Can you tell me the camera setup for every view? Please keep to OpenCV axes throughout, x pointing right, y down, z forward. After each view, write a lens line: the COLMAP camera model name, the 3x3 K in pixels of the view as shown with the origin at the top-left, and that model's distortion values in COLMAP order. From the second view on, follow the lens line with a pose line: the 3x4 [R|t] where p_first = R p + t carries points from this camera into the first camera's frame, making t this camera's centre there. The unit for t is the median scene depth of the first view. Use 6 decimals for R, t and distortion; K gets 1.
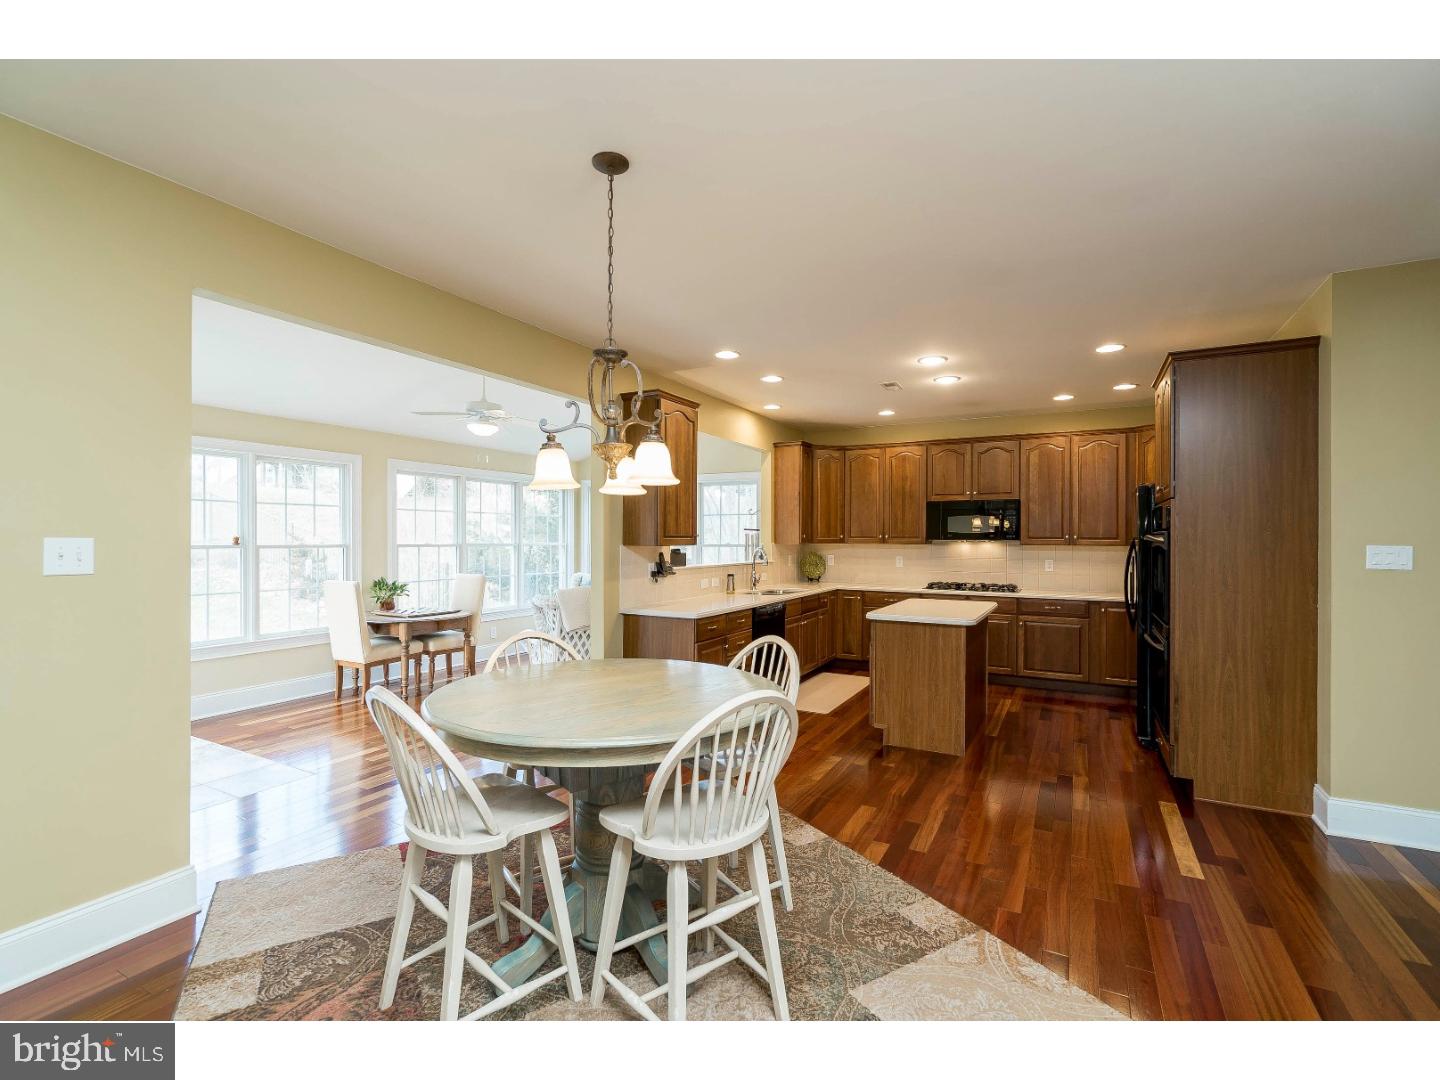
lens RADIAL K [[651.9, 0, 720.0], [0, 651.9, 540.0], [0, 0, 1]] dist [0.000842, 0.000173]
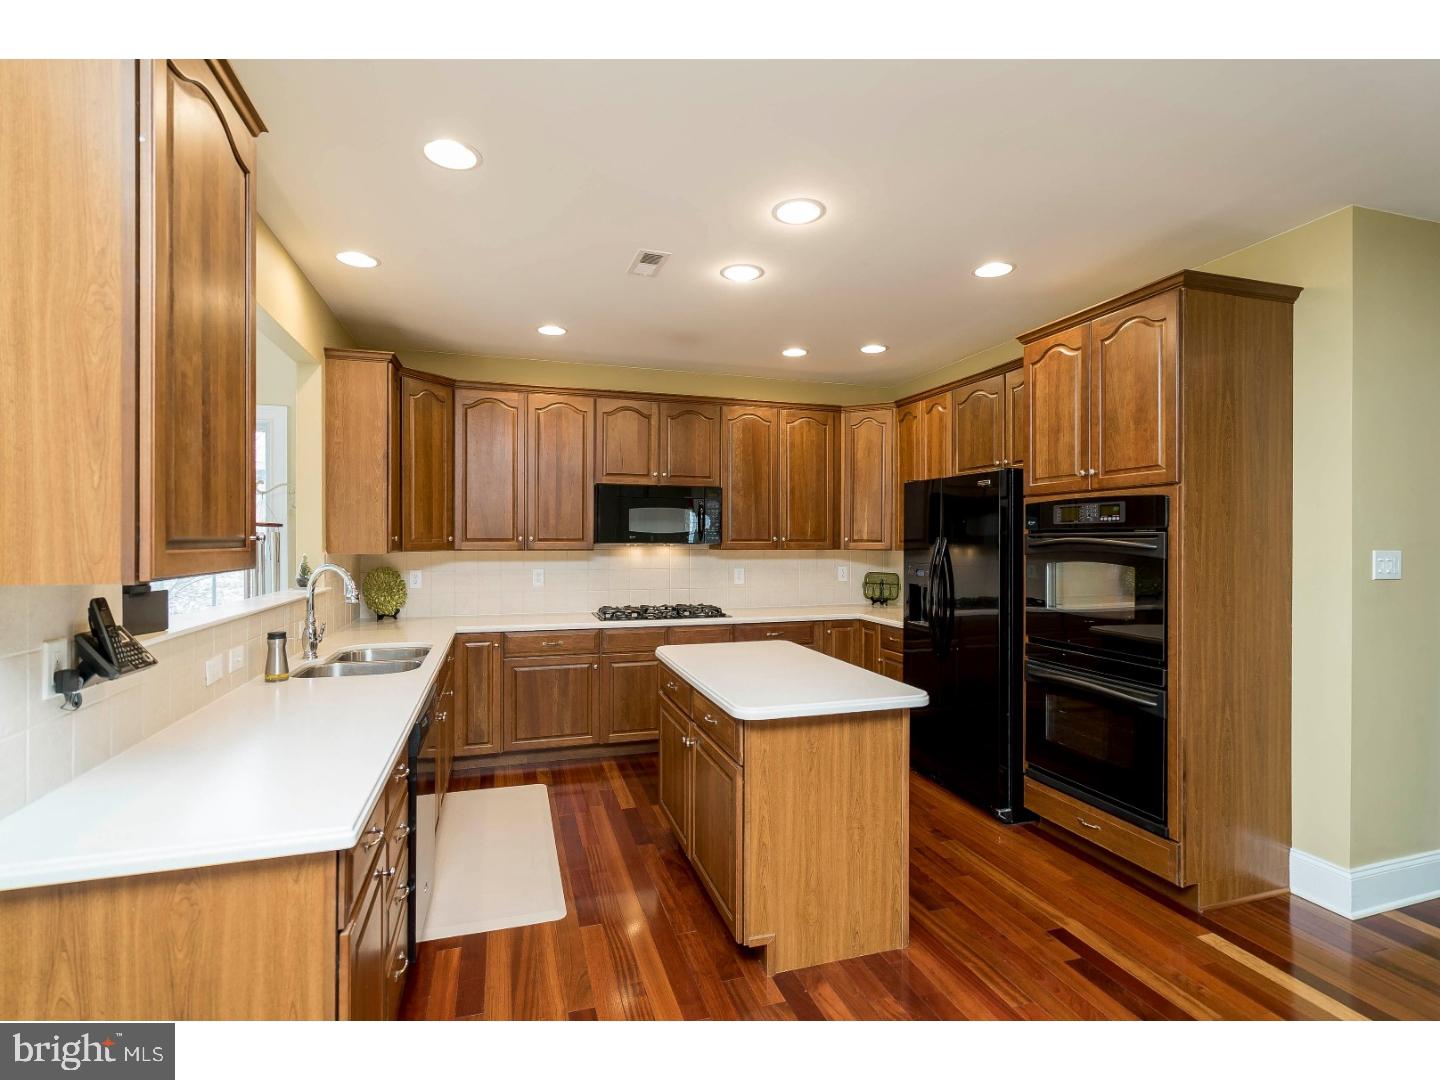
lens RADIAL K [[685.4, 0, 720.0], [0, 685.4, 540.0], [0, 0, 1]] dist [0.000207, 0.000172]
pose [[0.692678, -0.002860, 0.721241, -0.107408], [0.003480, 0.999994, 0.000623, -0.004600], [-0.721238, 0.002079, 0.692684, 0.548009]]
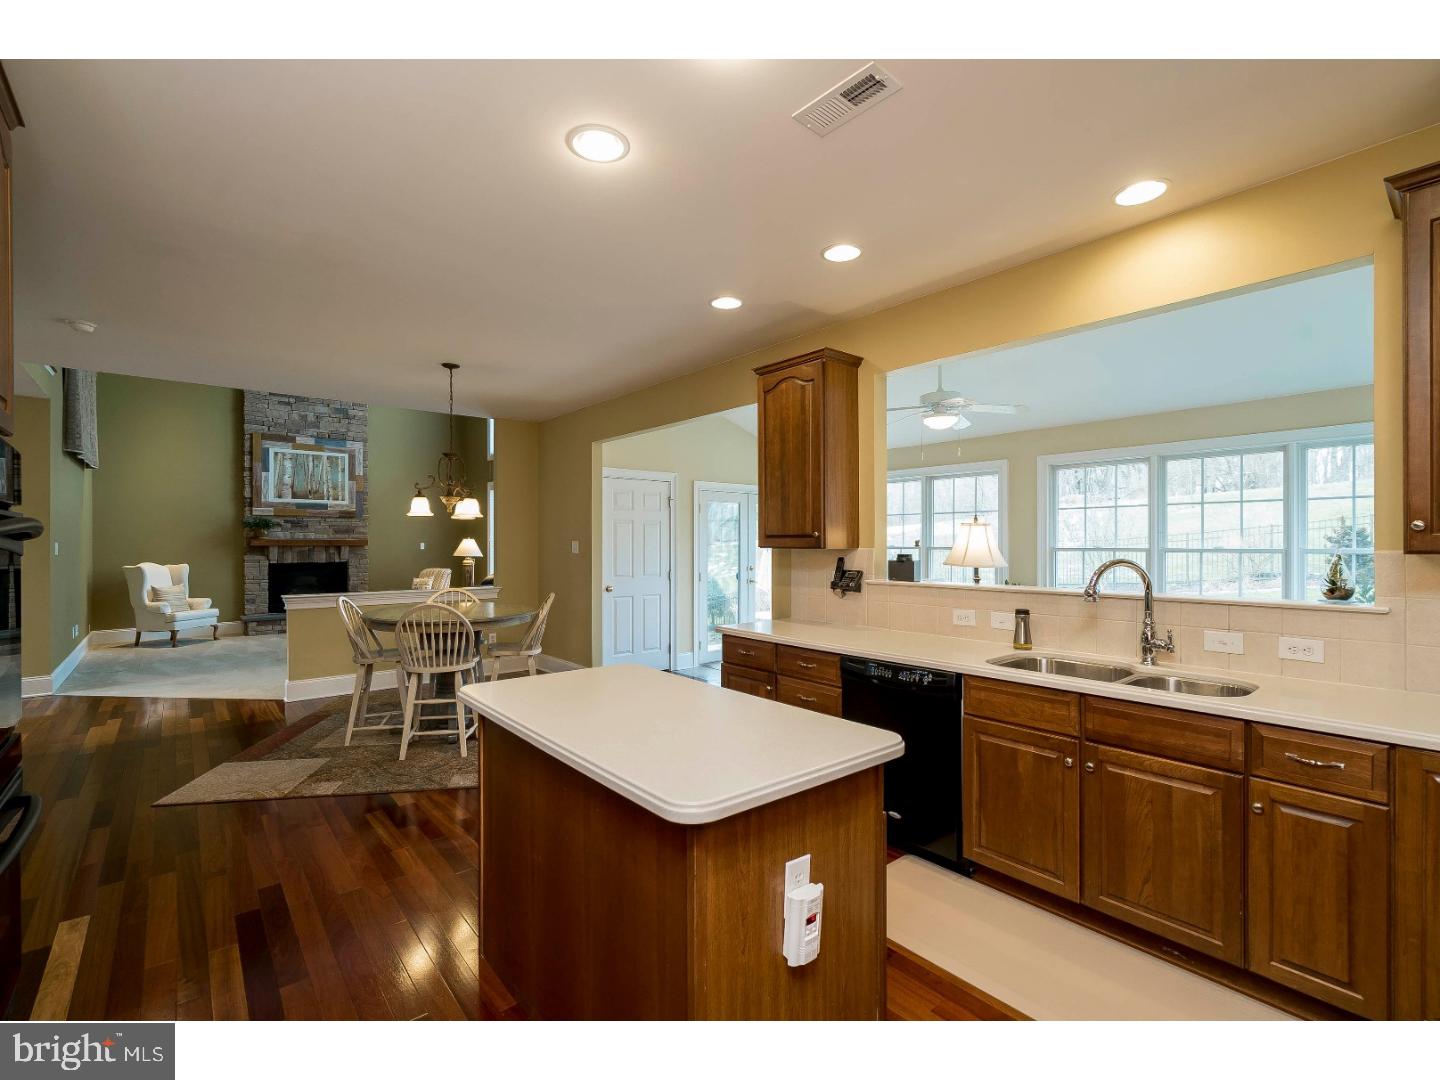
lens RADIAL K [[651.9, 0, 720.0], [0, 651.9, 540.0], [0, 0, 1]] dist [0.000842, 0.000173]
pose [[-0.368883, -0.007404, -0.929446, 0.604230], [-0.003426, 0.999972, -0.006606, 0.004086], [0.929469, 0.000748, -0.368899, 1.050904]]
